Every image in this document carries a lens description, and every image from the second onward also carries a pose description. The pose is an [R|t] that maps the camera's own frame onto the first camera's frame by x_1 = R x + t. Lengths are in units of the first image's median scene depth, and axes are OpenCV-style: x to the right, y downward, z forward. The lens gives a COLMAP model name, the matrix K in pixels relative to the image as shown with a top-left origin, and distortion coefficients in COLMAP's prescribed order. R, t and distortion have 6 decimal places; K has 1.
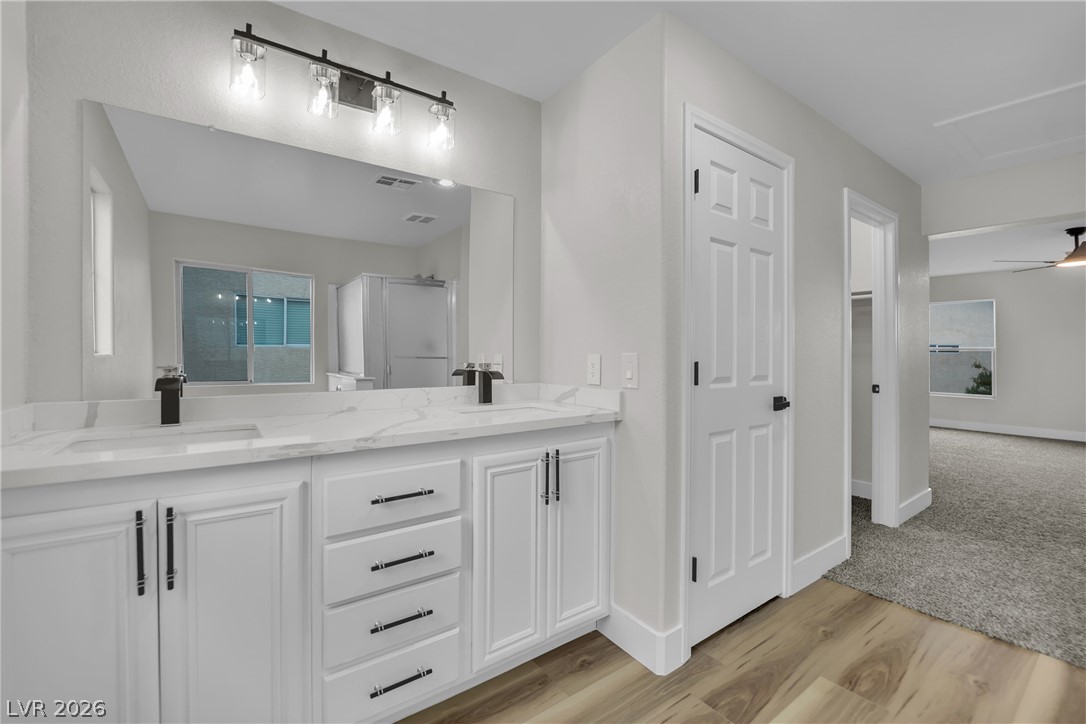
lens RADIAL K [[456.5, 0, 546.4], [0, 456.5, 358.0], [0, 0, 1]] dist [-0.015208, -0.001846]
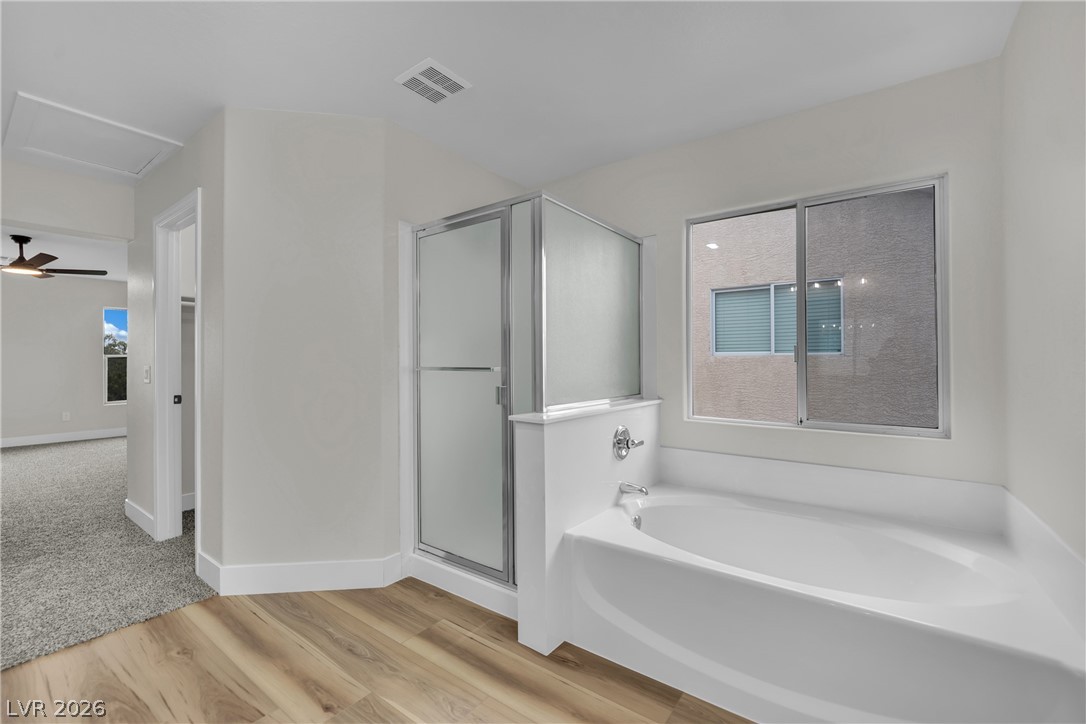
lens RADIAL K [[456.5, 0, 547.3], [0, 456.5, 361.4], [0, 0, 1]] dist [-0.015208, -0.001846]
pose [[-0.300356, -0.000261, 0.953827, -0.267030], [0.005114, 0.999985, 0.001884, -0.003646], [-0.953813, 0.005444, -0.300350, 0.305684]]
